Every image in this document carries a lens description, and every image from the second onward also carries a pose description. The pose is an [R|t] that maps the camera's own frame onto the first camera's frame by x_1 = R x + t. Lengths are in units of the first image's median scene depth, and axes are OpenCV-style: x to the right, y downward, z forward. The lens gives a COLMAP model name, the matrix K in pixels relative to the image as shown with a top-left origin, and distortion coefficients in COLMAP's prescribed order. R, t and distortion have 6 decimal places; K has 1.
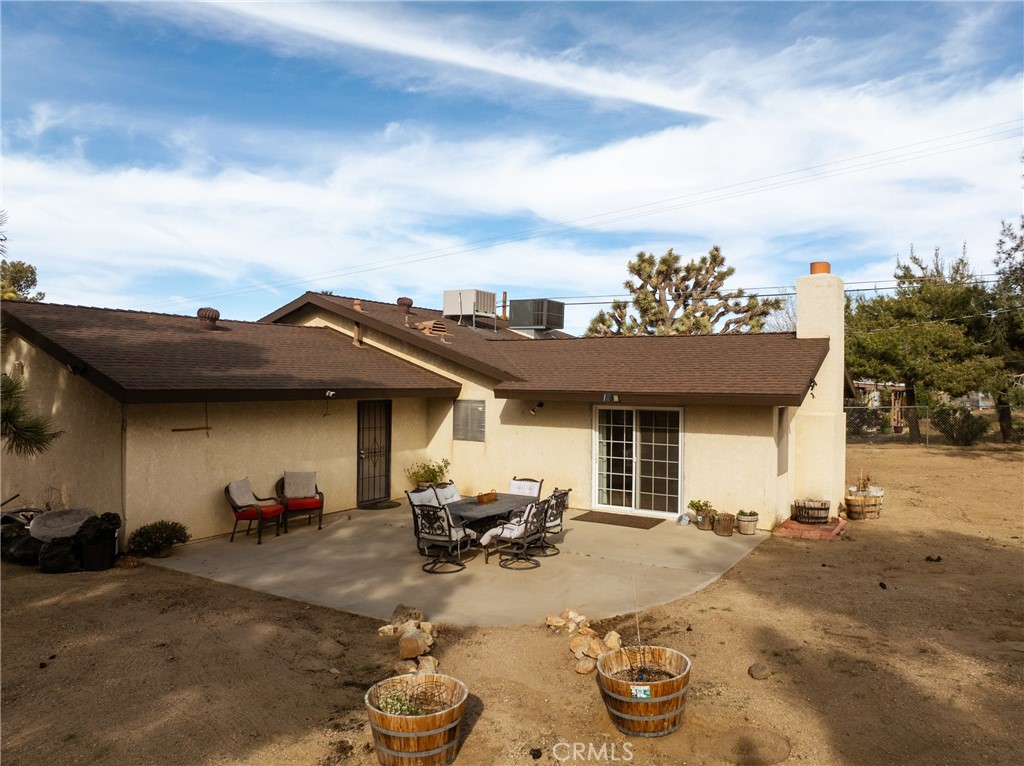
lens RADIAL K [[722.9, 0, 514.1], [0, 722.9, 379.0], [0, 0, 1]] dist [-0.041869, 0.013602]
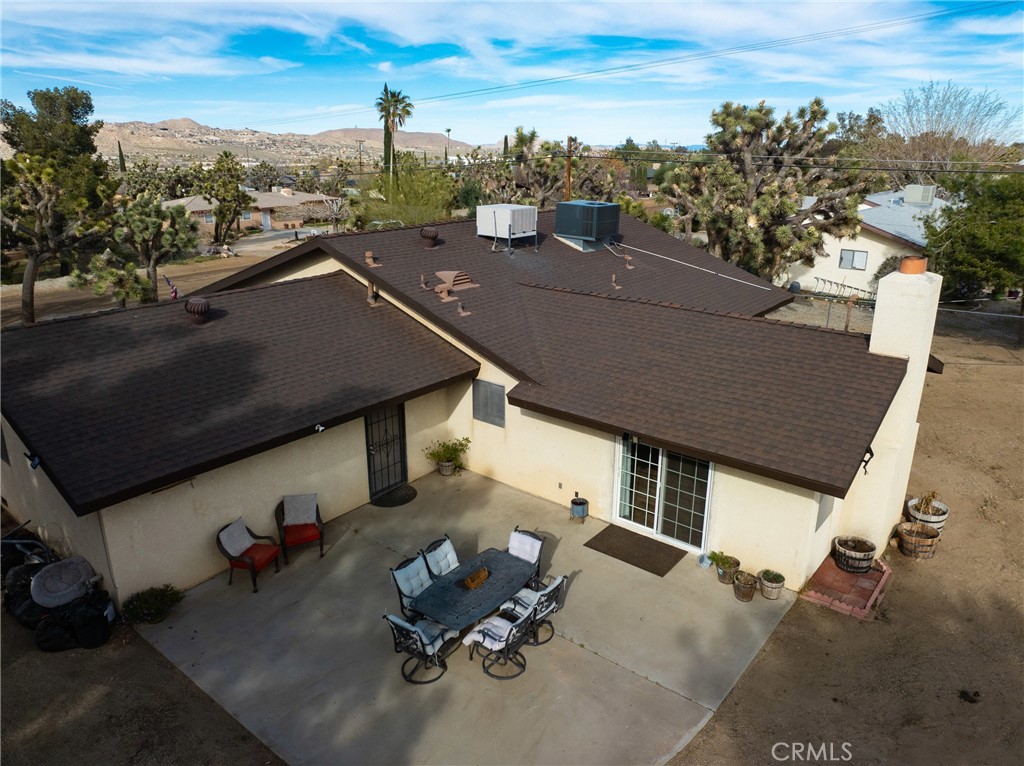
lens RADIAL K [[722.9, 0, 513.5], [0, 722.9, 384.5], [0, 0, 1]] dist [-0.041869, 0.013602]
pose [[0.992100, 0.032299, -0.121220, 0.090756], [0.007632, 0.948959, 0.315308, -0.290339], [0.125217, -0.313743, 0.941215, 0.165282]]
